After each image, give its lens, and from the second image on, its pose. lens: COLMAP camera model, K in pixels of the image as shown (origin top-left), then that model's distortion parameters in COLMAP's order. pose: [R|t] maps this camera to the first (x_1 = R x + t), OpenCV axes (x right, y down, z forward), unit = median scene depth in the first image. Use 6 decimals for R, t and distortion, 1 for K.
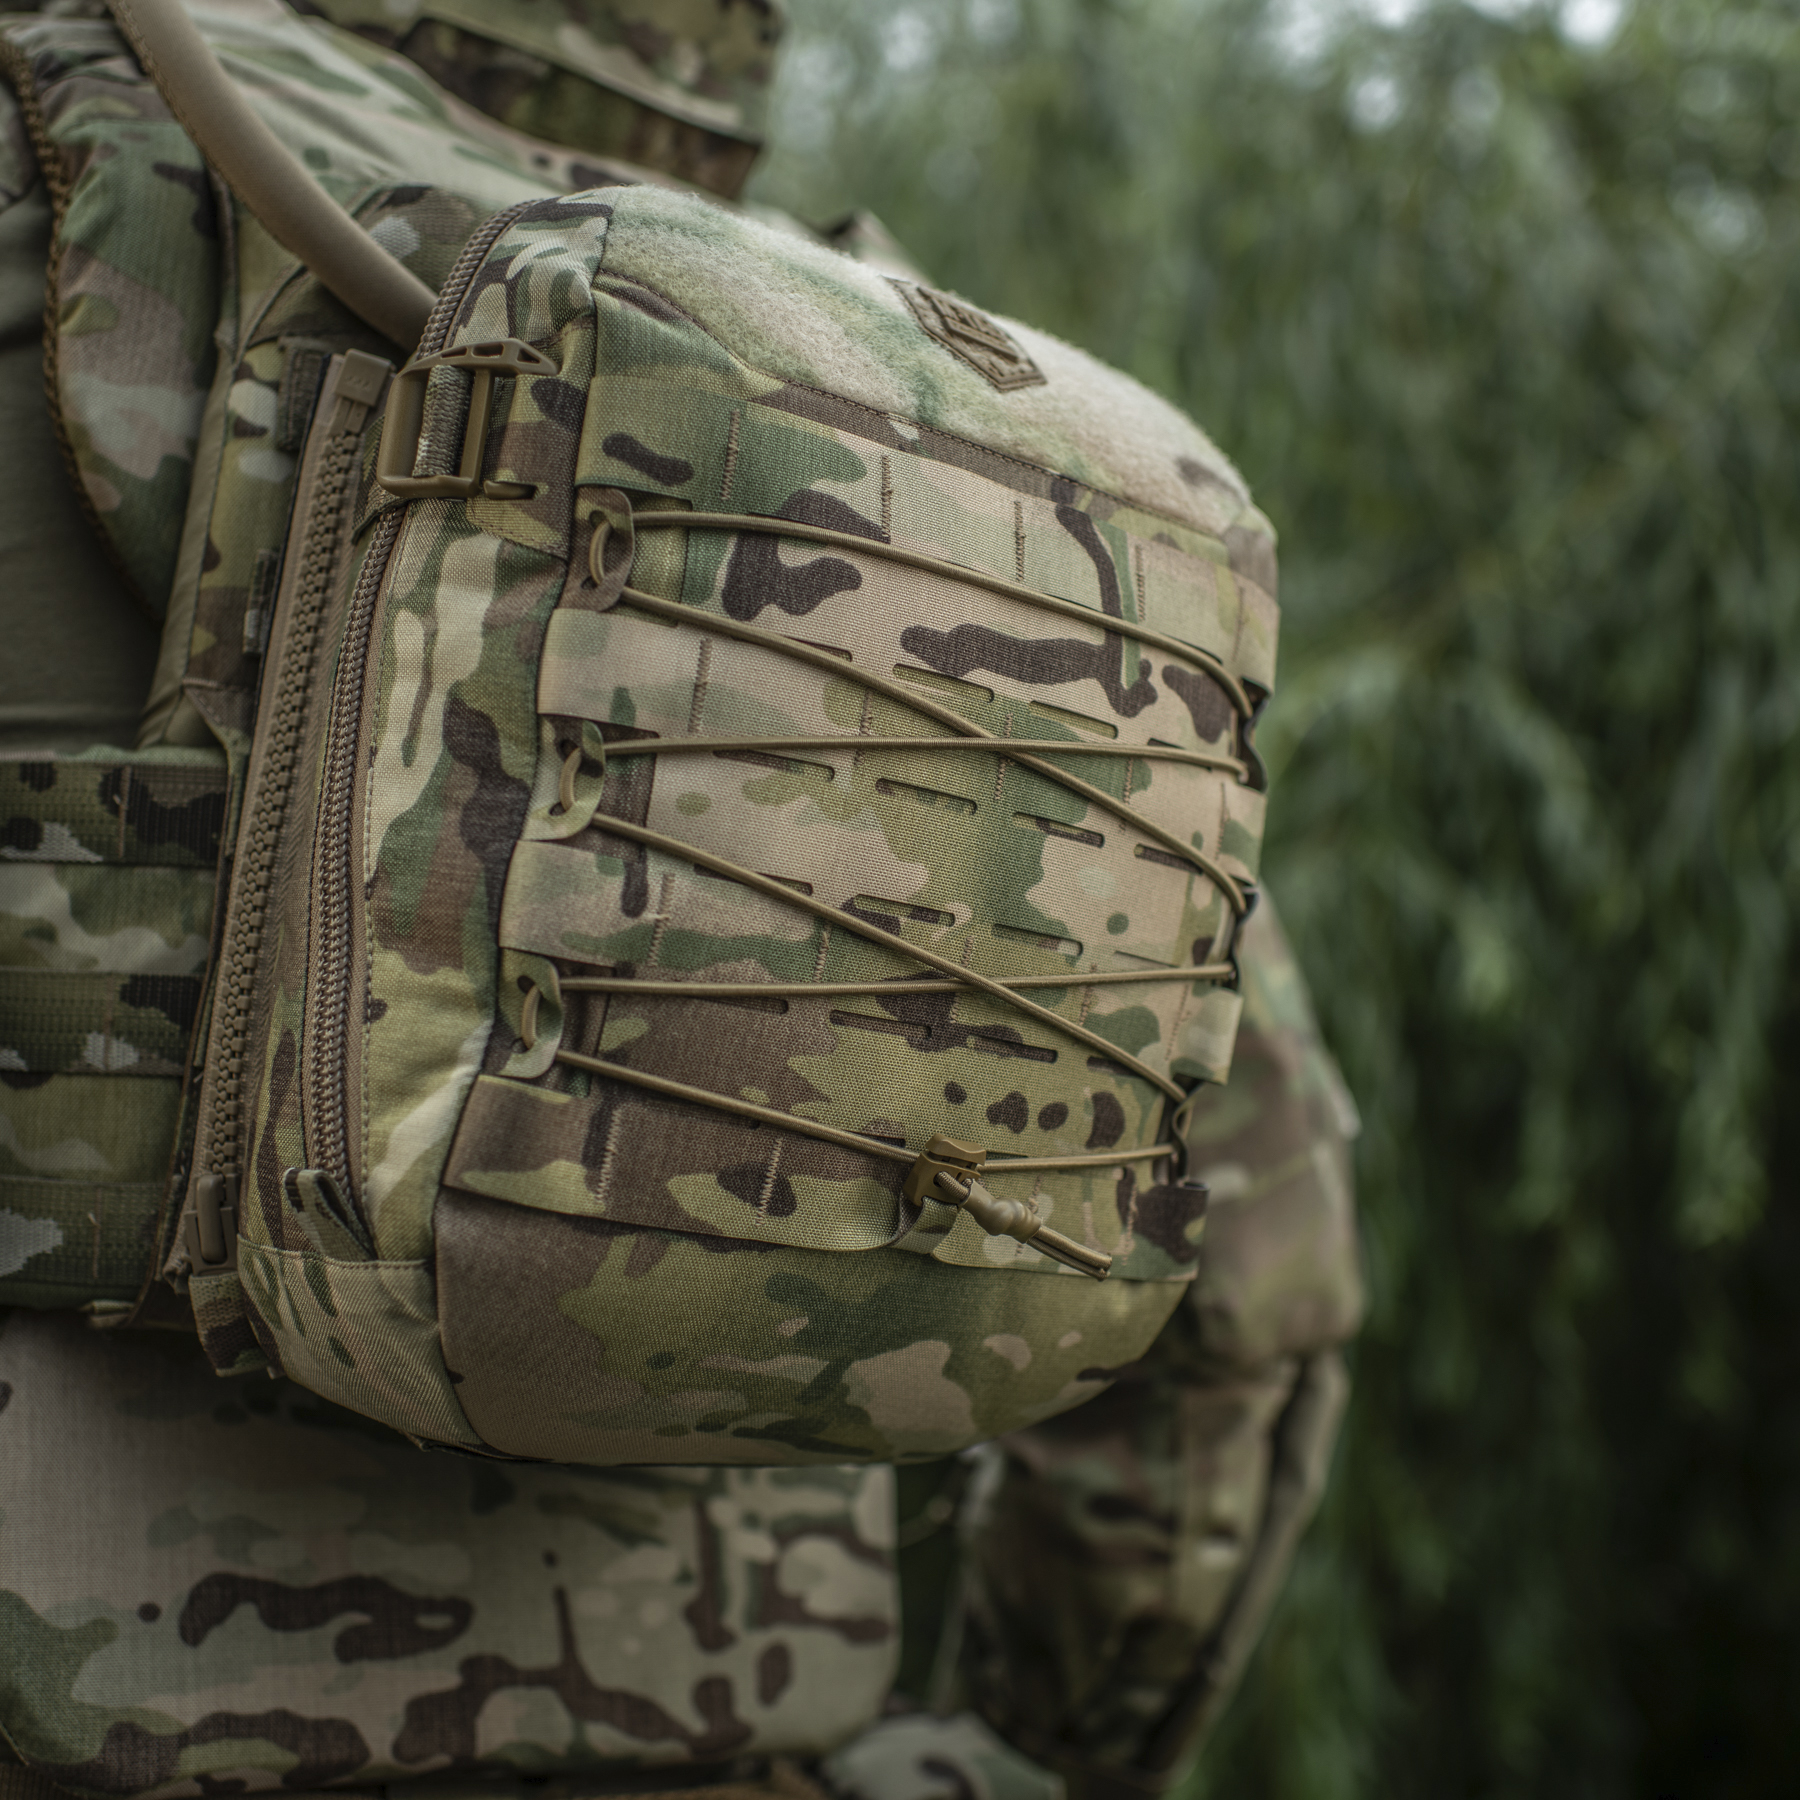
lens RADIAL K [[2819.6, 0, 900.0], [0, 2819.6, 900.0], [0, 0, 1]] dist [-0.119461, 0.086090]
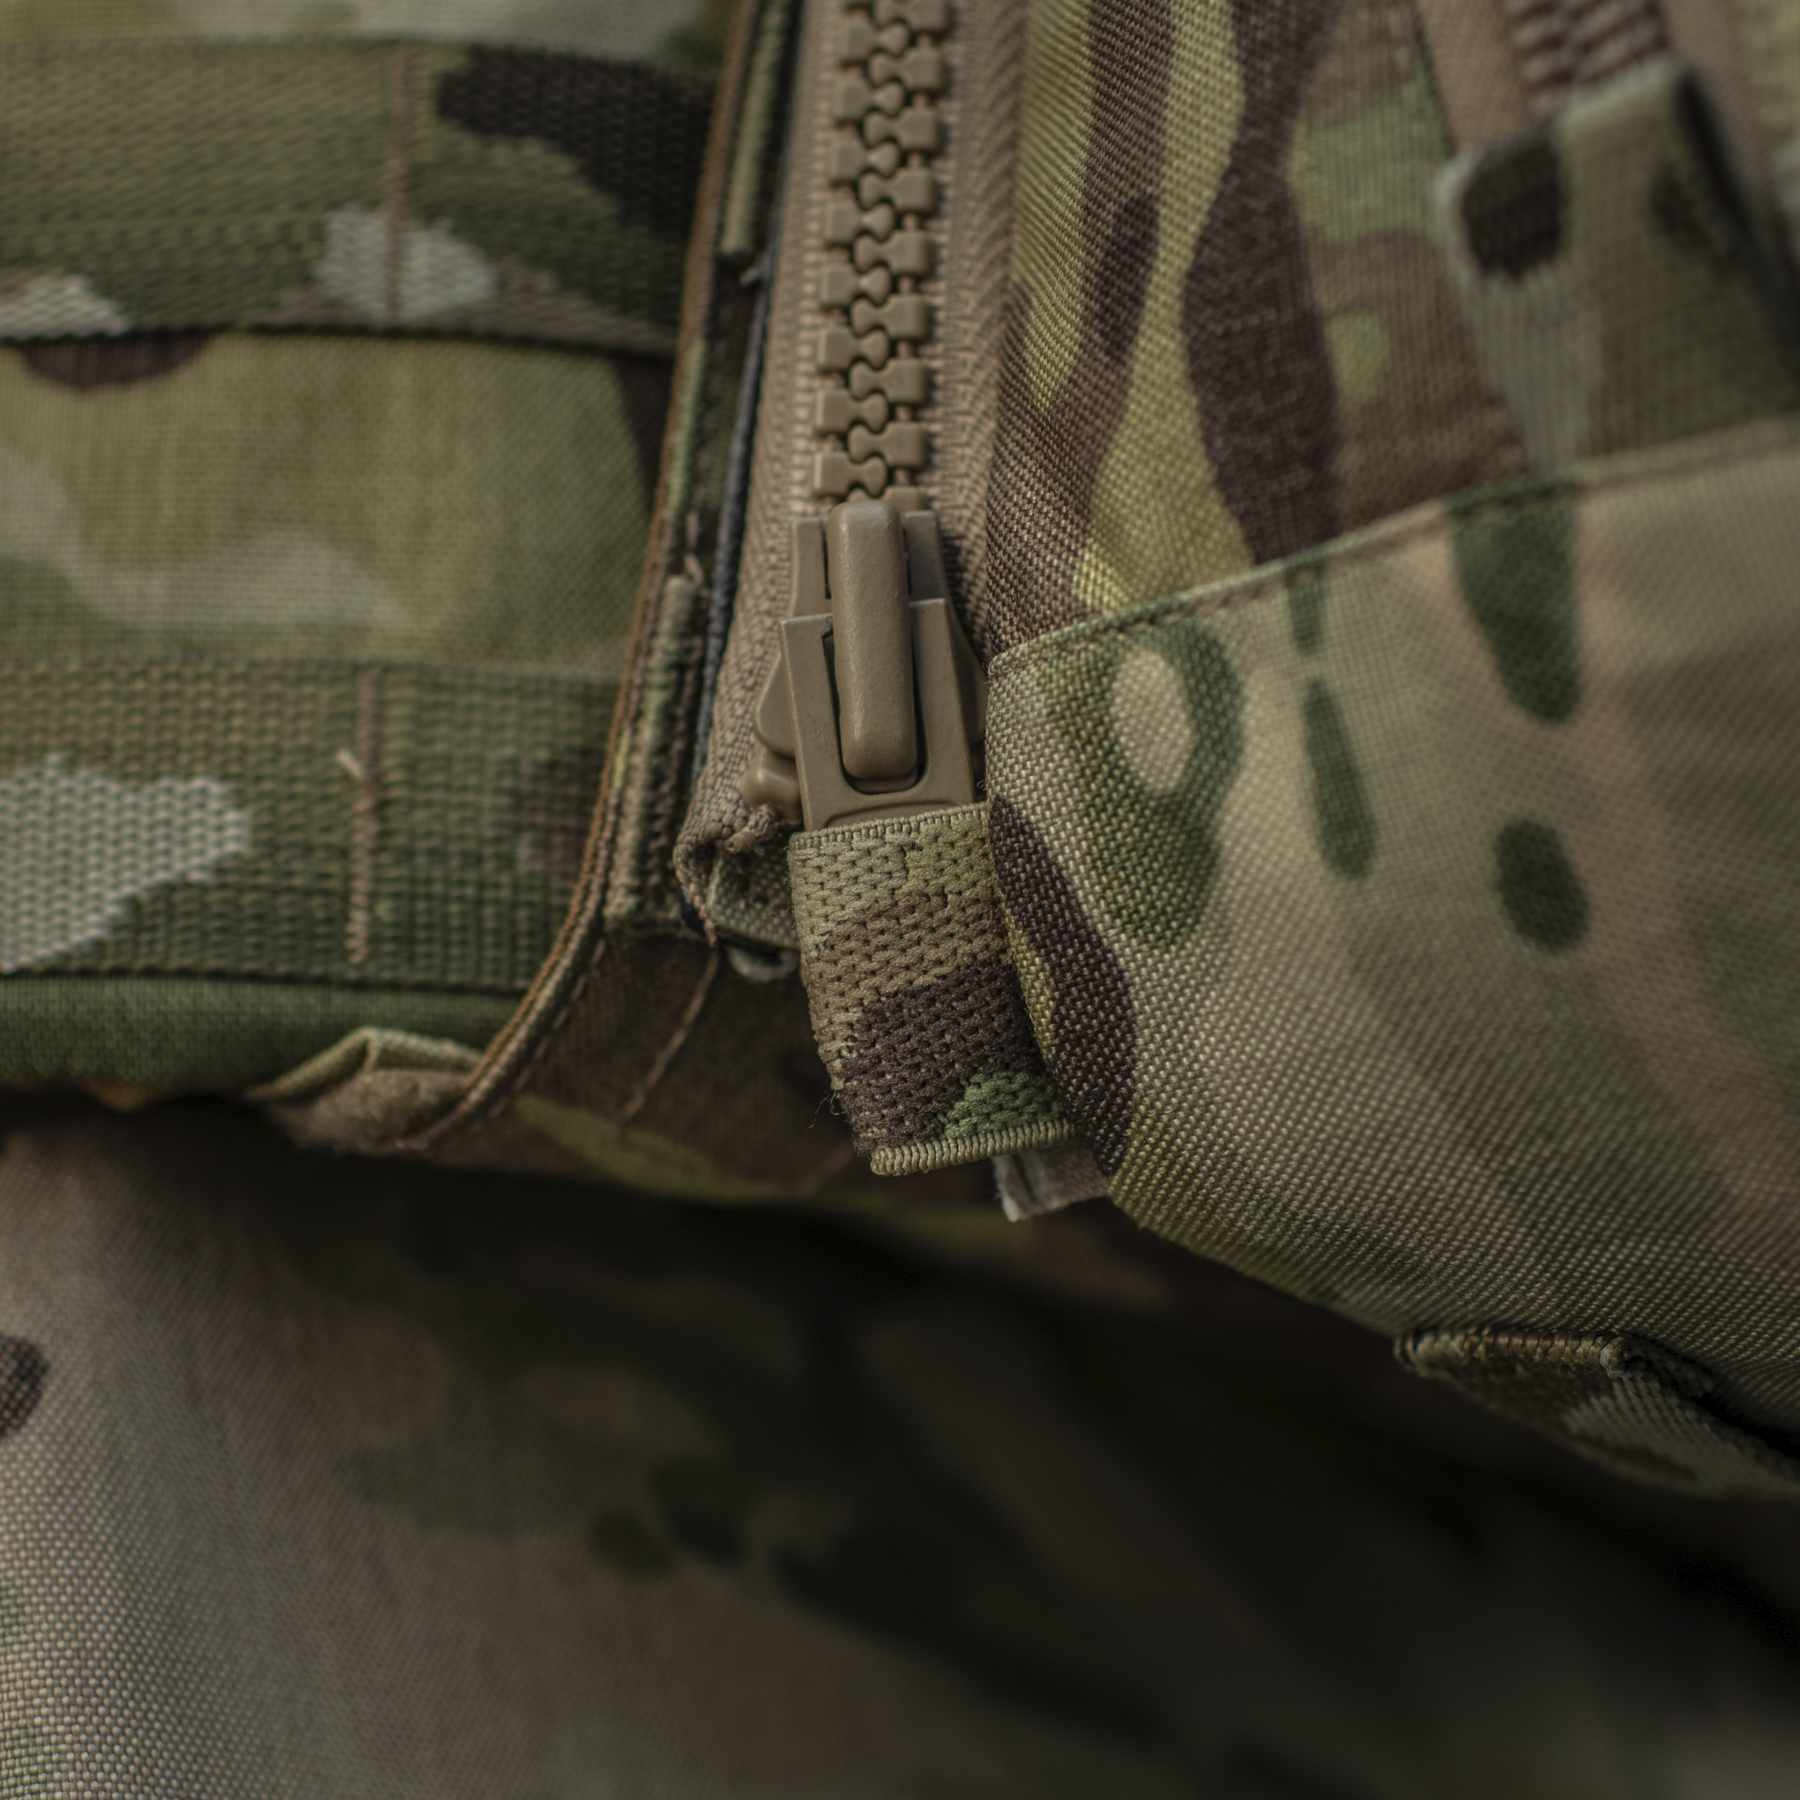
lens RADIAL K [[4431.5, 0, 1086.9], [0, 4431.5, 1018.7], [0, 0, 1]] dist [-0.165826, 0.211765]
pose [[0.977326, -0.001269, 0.211734, -0.338096], [0.044434, 0.978945, -0.199228, 0.261124], [-0.207023, 0.204119, 0.956806, 0.563628]]
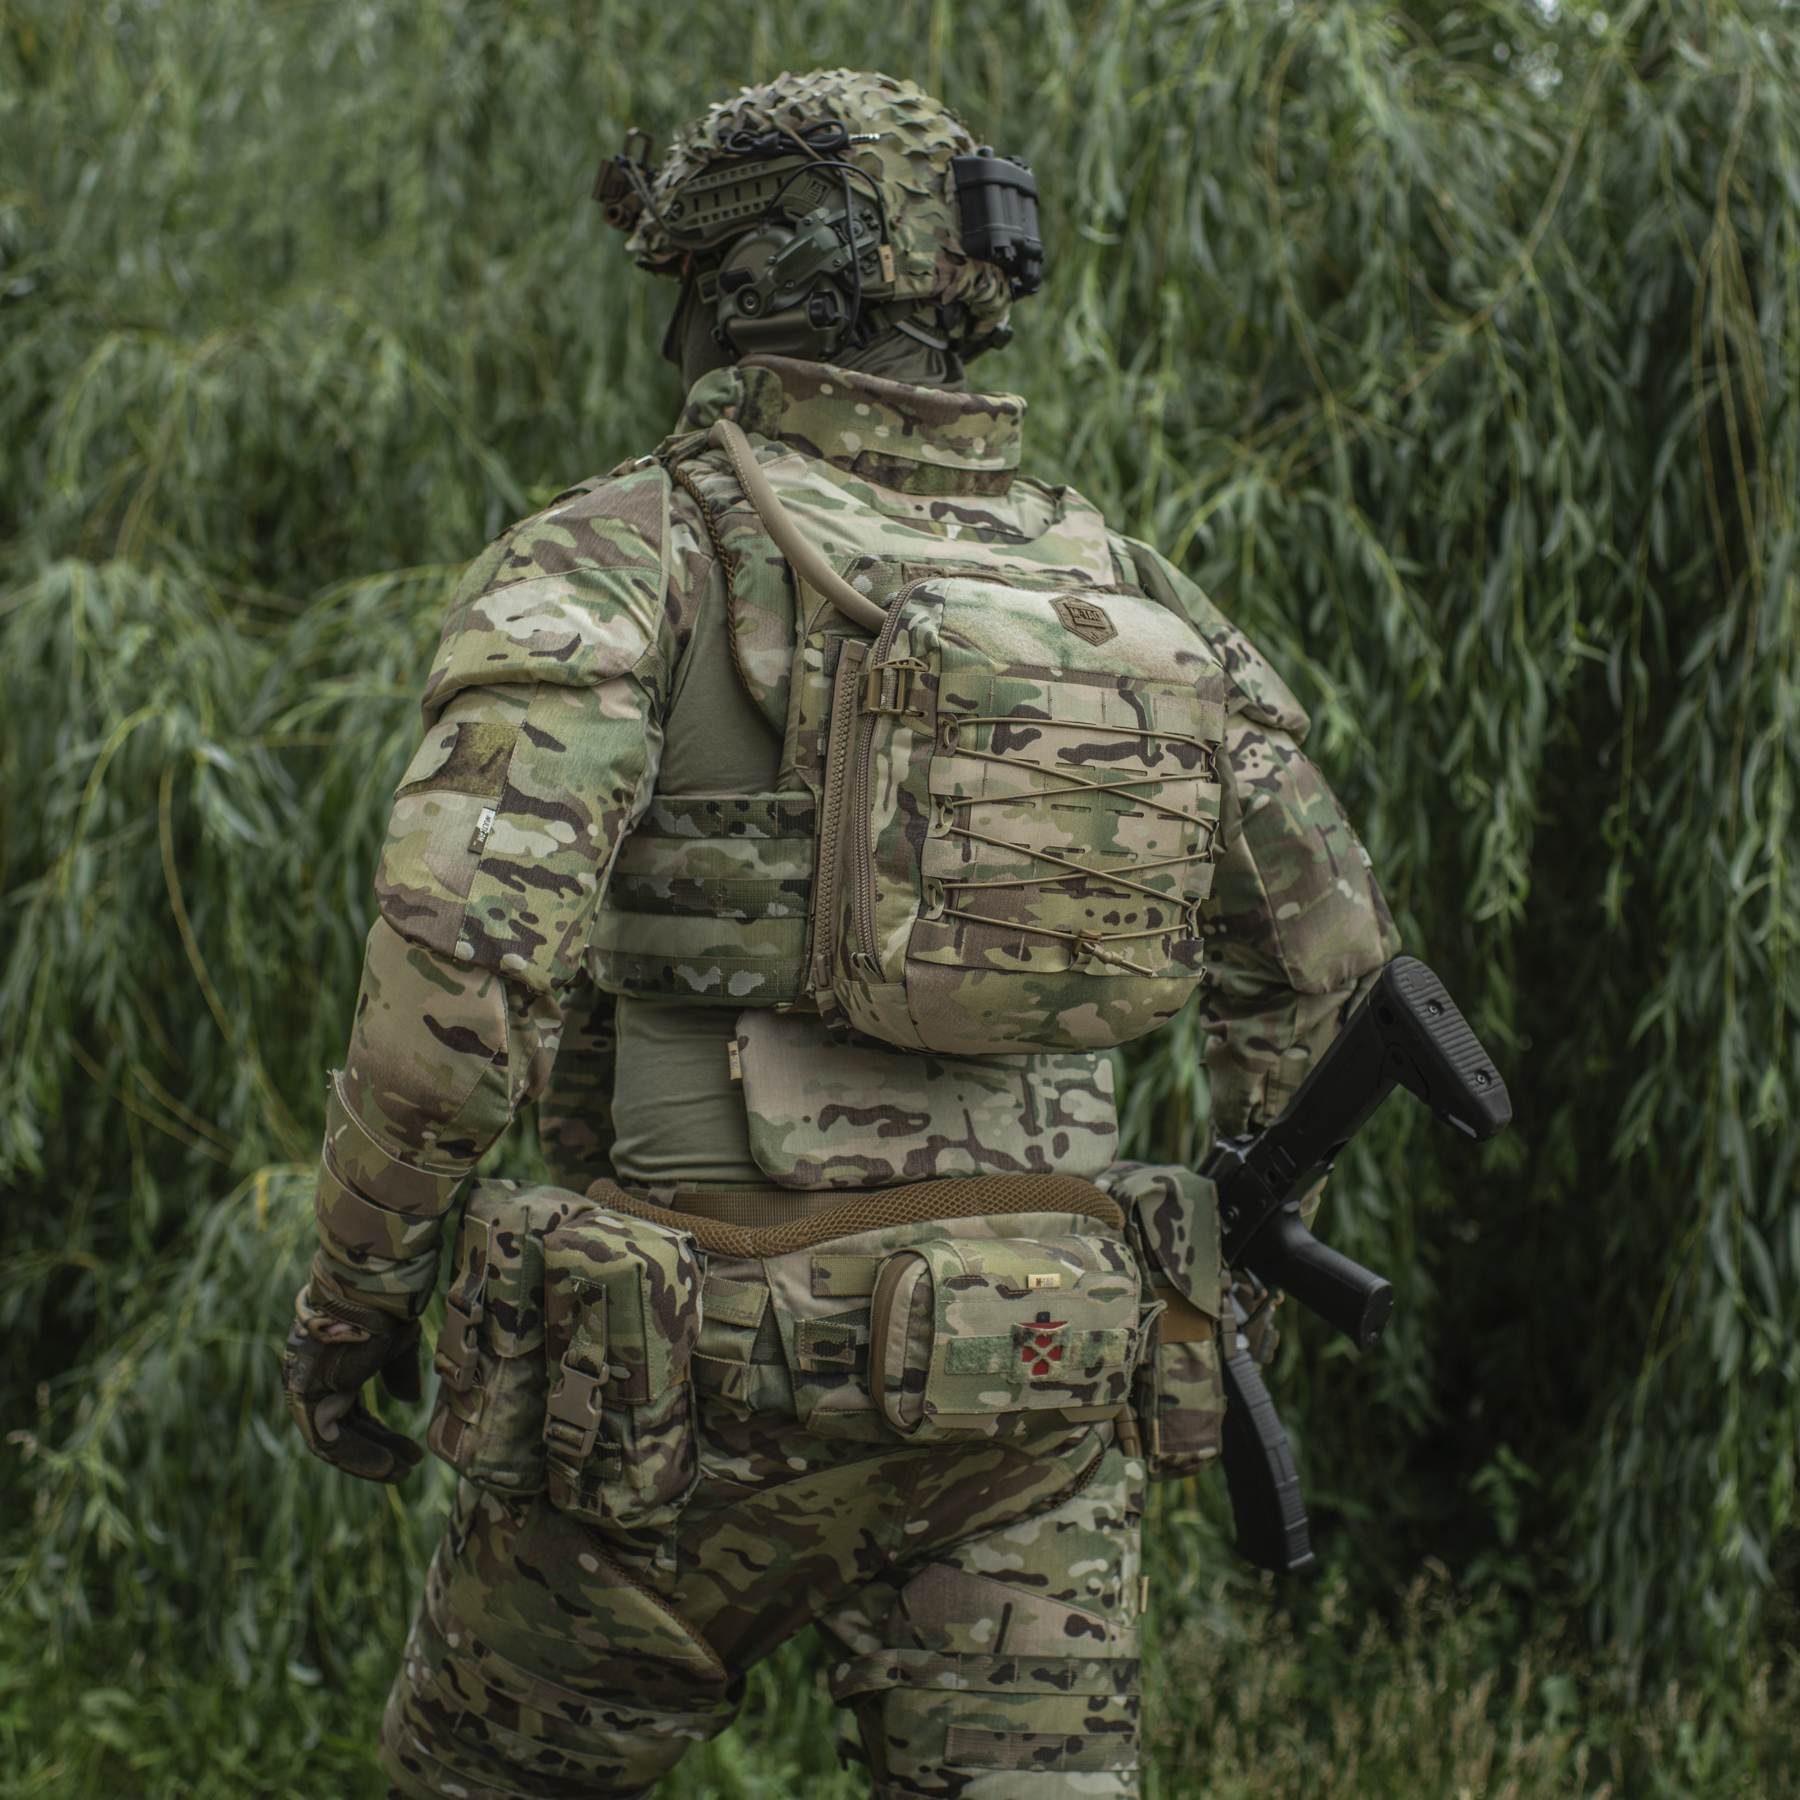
lens RADIAL K [[3397.3, 0, 897.9], [0, 3397.3, 978.3], [0, 0, 1]] dist [-0.129784, 0.149977]
pose [[0.986748, -0.041829, -0.156775, 0.358054], [0.062762, 0.989387, 0.131052, -0.319612], [0.149630, -0.139155, 0.978901, -2.315972]]
